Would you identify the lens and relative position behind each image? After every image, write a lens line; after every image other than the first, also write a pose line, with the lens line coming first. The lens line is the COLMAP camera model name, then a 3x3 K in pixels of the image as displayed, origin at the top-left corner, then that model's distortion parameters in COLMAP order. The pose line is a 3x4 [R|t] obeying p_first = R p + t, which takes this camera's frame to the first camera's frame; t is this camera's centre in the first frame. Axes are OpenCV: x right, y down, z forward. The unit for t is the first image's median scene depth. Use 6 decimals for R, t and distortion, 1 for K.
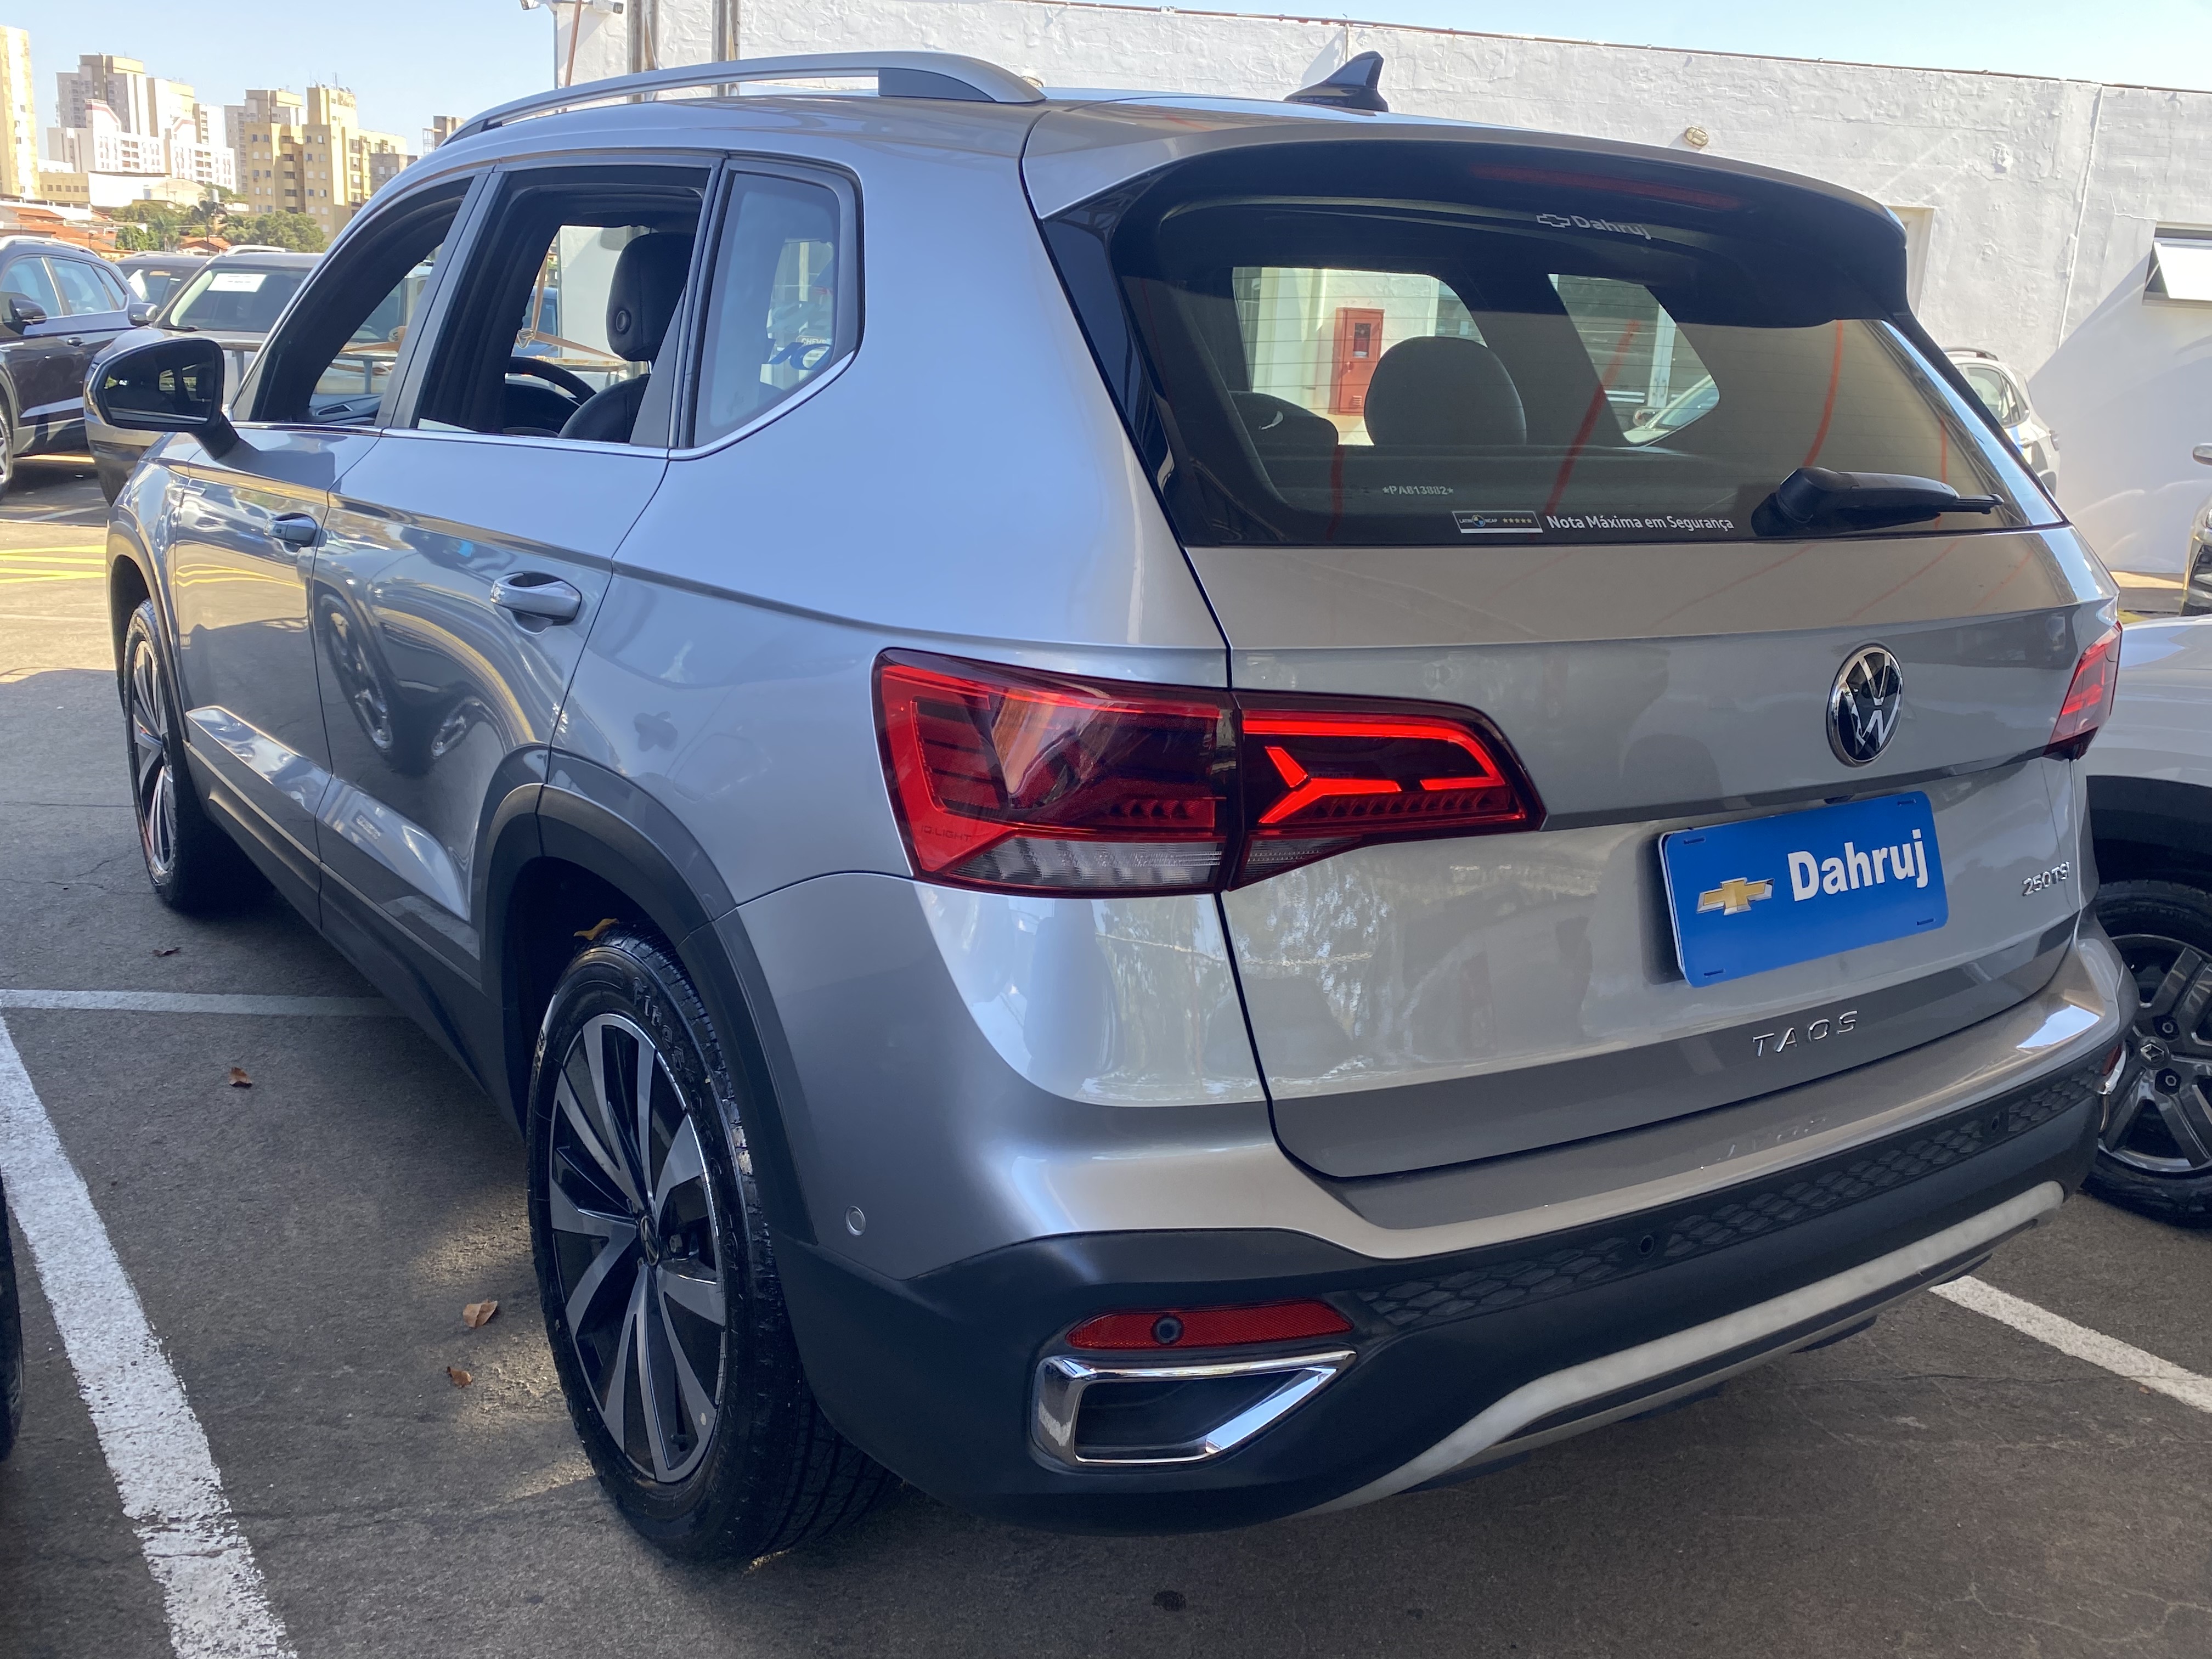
lens RADIAL K [[1887.1, 0, 1106.0], [0, 1887.1, 829.5], [0, 0, 1]] dist [0.083456, -0.000793]
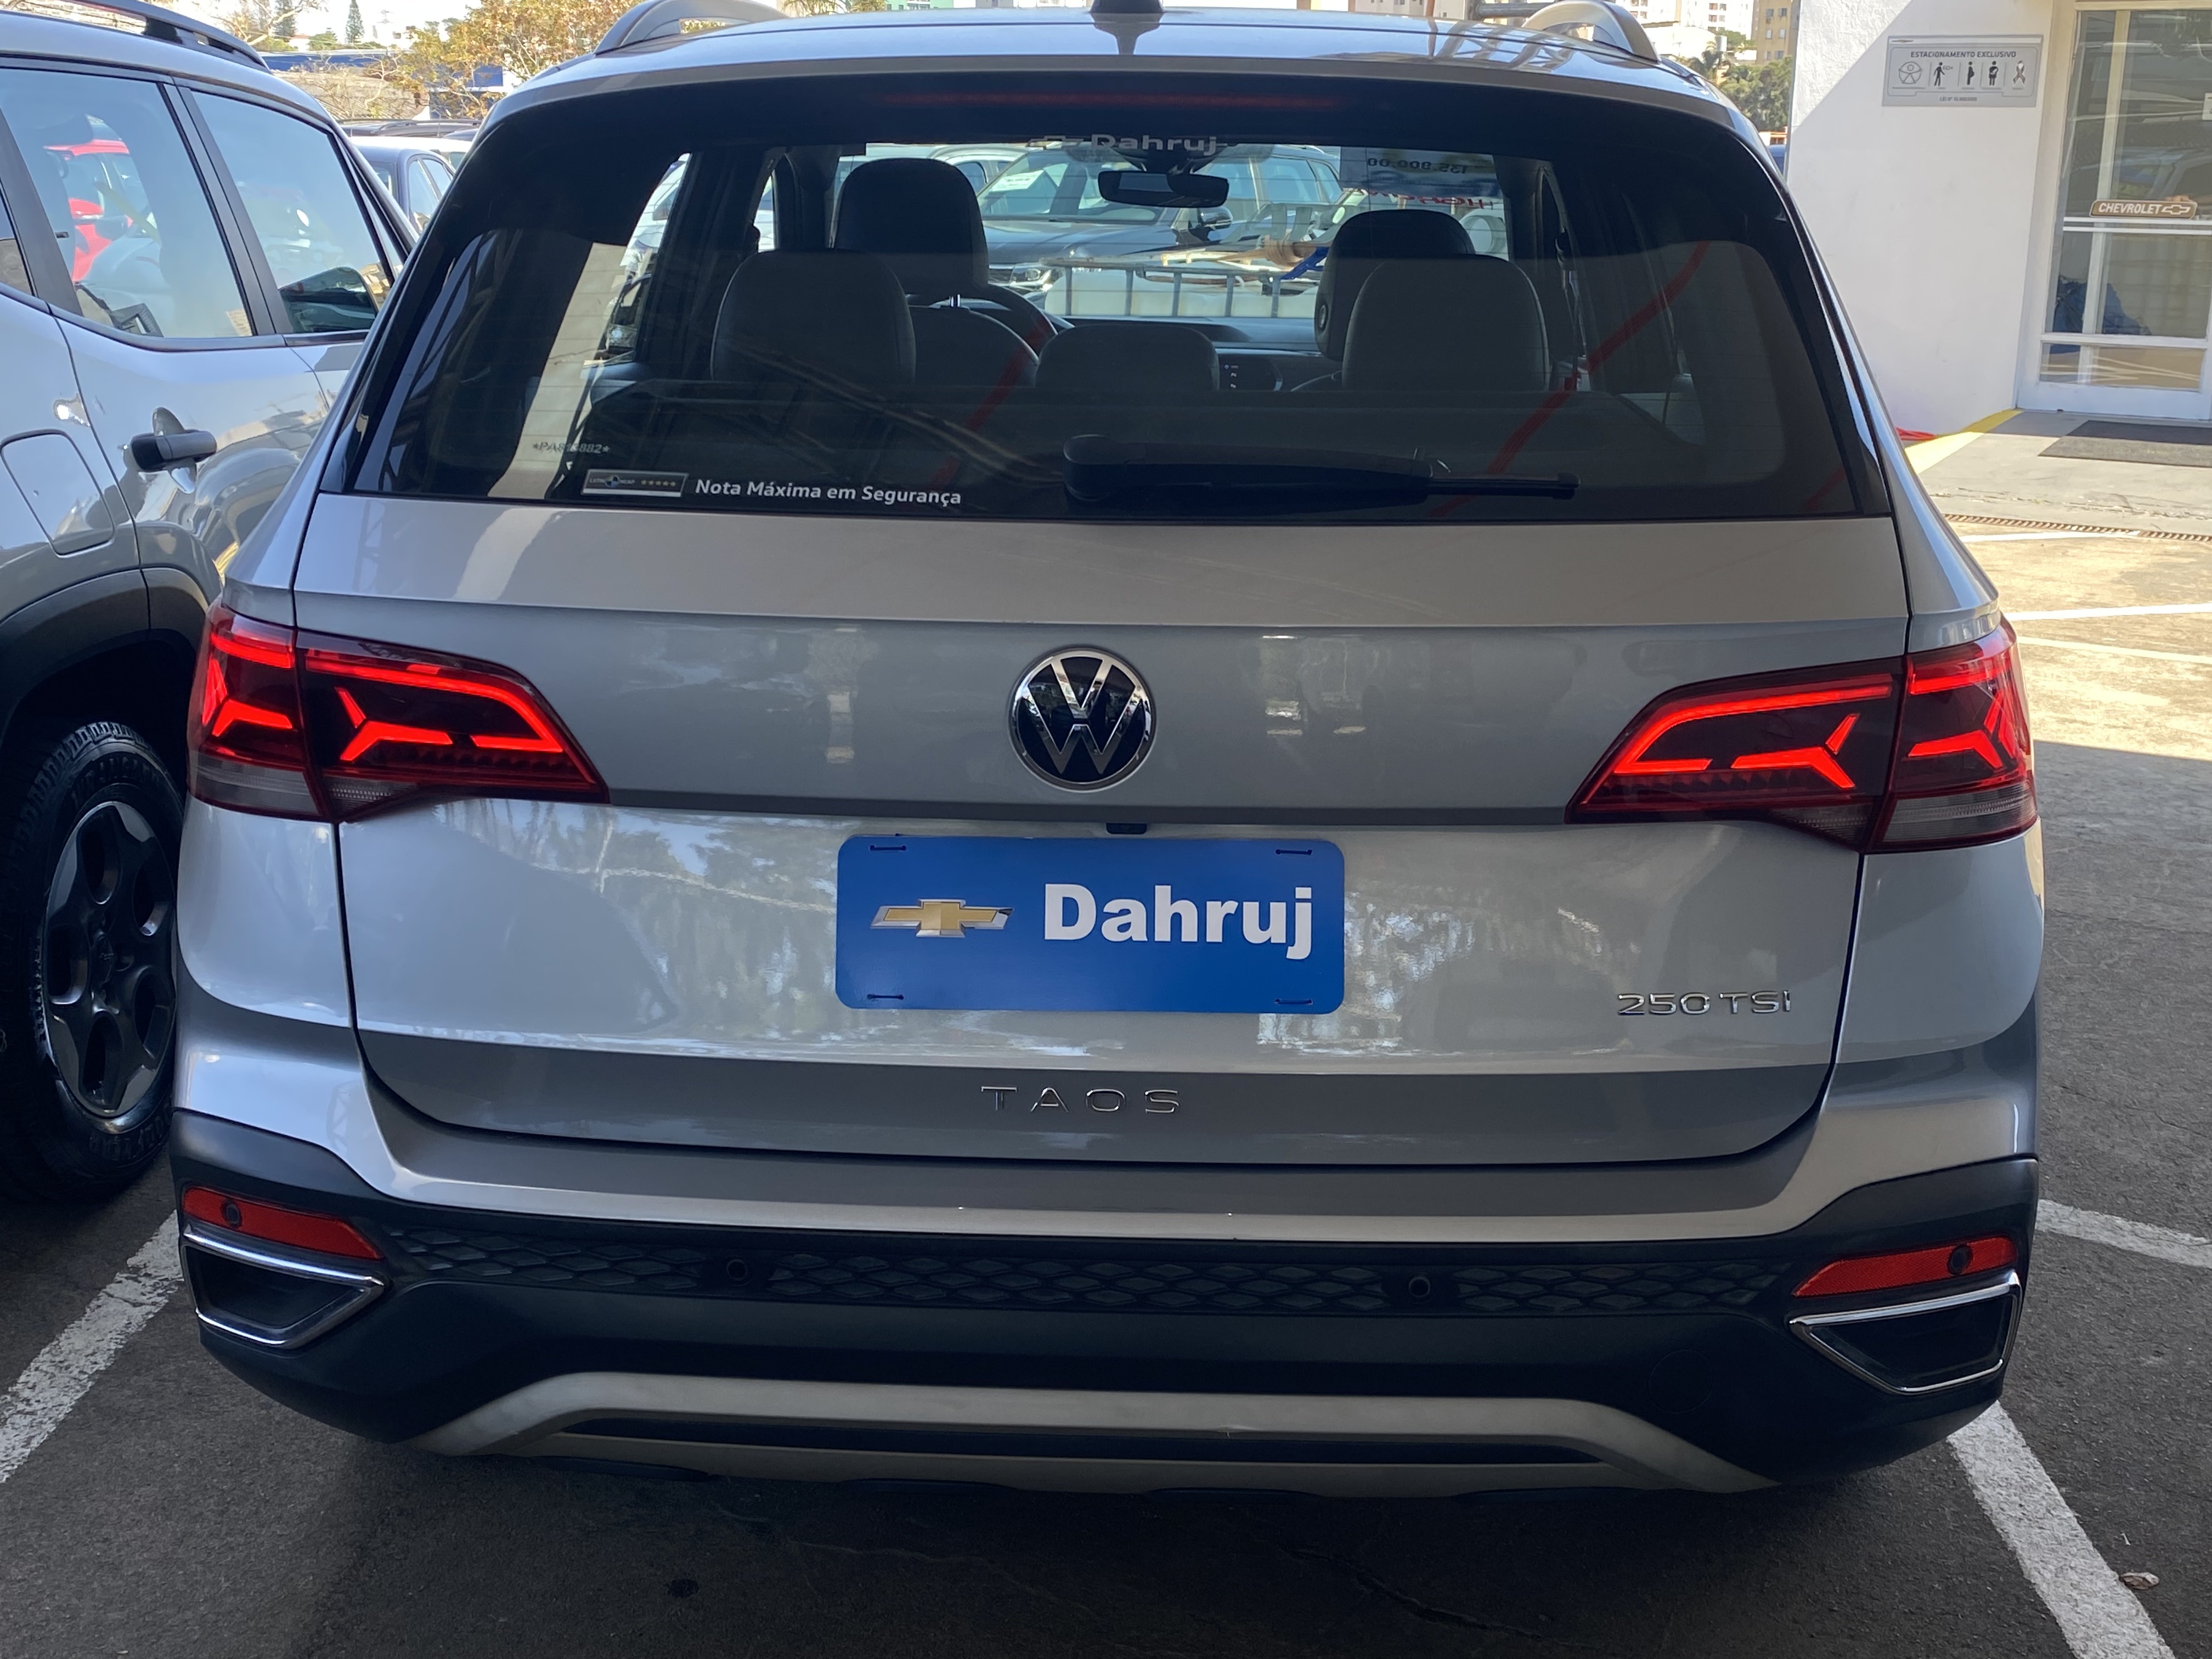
lens RADIAL K [[2398.5, 0, 1106.0], [0, 2398.5, 829.5], [0, 0, 1]] dist [0.216996, -0.638698]
pose [[0.794767, 0.120444, -0.594843, 1.067708], [-0.121737, 0.991828, 0.038173, -0.059045], [0.594580, 0.042076, 0.802935, 0.147829]]
